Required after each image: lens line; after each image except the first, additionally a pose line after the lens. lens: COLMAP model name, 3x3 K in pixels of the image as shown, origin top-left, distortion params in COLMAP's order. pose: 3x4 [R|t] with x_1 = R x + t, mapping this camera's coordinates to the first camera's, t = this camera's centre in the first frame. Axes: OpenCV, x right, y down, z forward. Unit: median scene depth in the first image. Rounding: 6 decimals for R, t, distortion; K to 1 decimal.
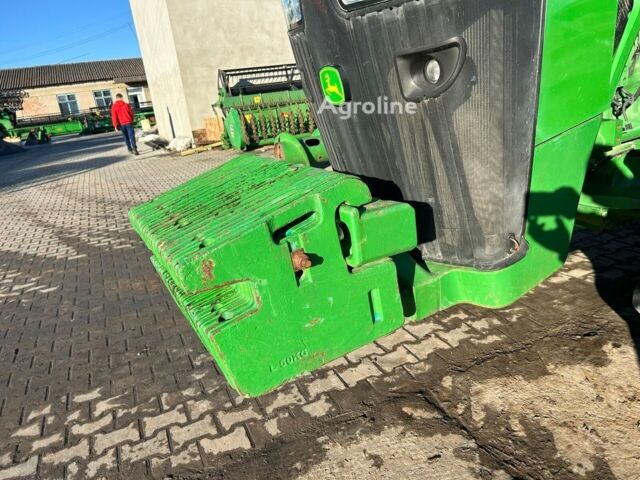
lens RADIAL K [[488.6, 0, 325.9], [0, 488.6, 237.2], [0, 0, 1]] dist [0.052263, -0.059338]
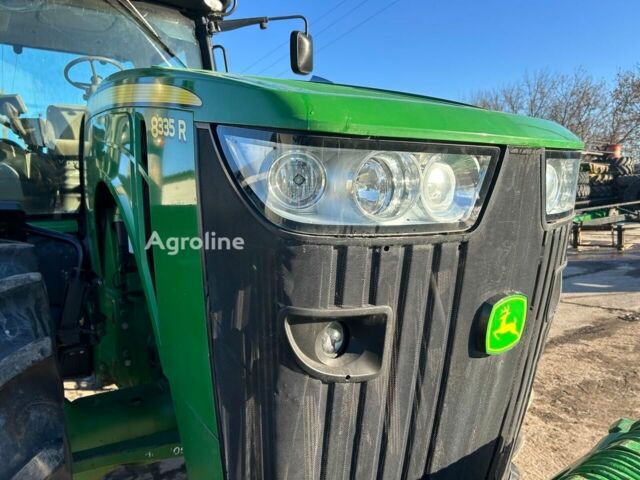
lens RADIAL K [[488.6, 0, 325.9], [0, 488.6, 237.2], [0, 0, 1]] dist [0.052263, -0.059338]
pose [[-0.125589, 0.045190, 0.991053, -0.365631], [0.370243, 0.928924, 0.004561, -0.311994], [-0.920406, 0.367503, -0.133394, 0.784554]]
